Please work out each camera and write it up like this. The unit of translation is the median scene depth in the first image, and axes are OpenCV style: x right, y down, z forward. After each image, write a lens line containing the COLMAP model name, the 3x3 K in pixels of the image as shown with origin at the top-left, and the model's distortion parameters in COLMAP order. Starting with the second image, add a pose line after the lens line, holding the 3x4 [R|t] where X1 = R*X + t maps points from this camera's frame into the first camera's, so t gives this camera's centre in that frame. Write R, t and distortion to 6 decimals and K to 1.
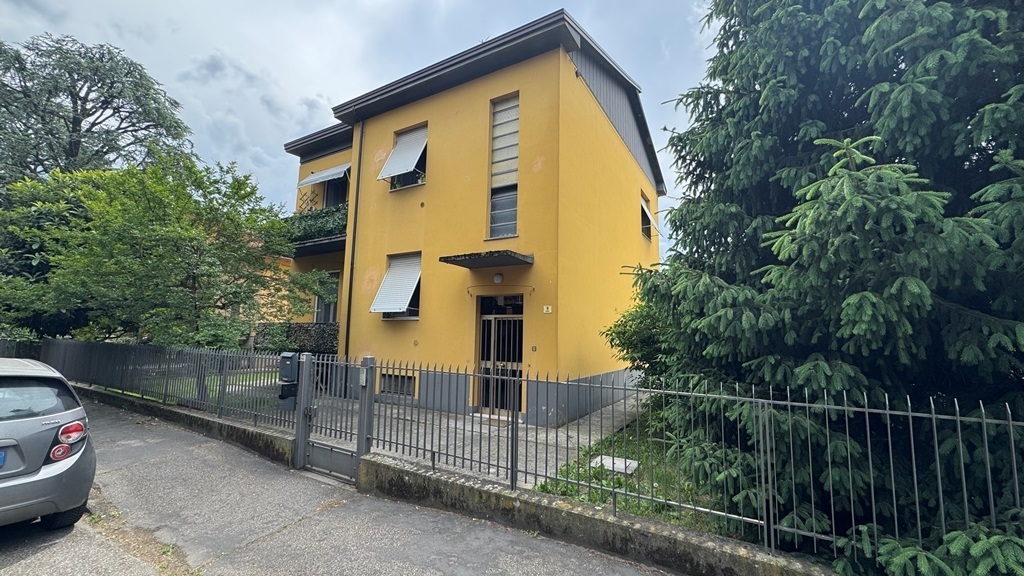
lens RADIAL K [[407.9, 0, 512.0], [0, 407.9, 288.9], [0, 0, 1]] dist [-0.003433, 0.001026]
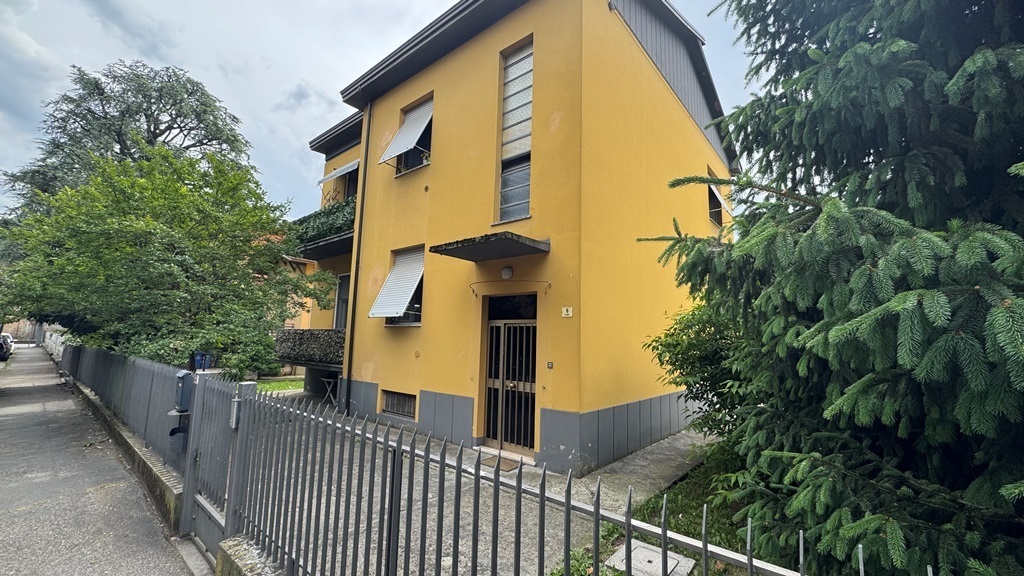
lens RADIAL K [[407.9, 0, 511.6], [0, 407.9, 289.8], [0, 0, 1]] dist [-0.003433, 0.001026]
pose [[0.986710, -0.013997, -0.161885, 0.092989], [0.011918, 0.999834, -0.013809, 0.016003], [0.162052, 0.011697, 0.986713, 0.220283]]
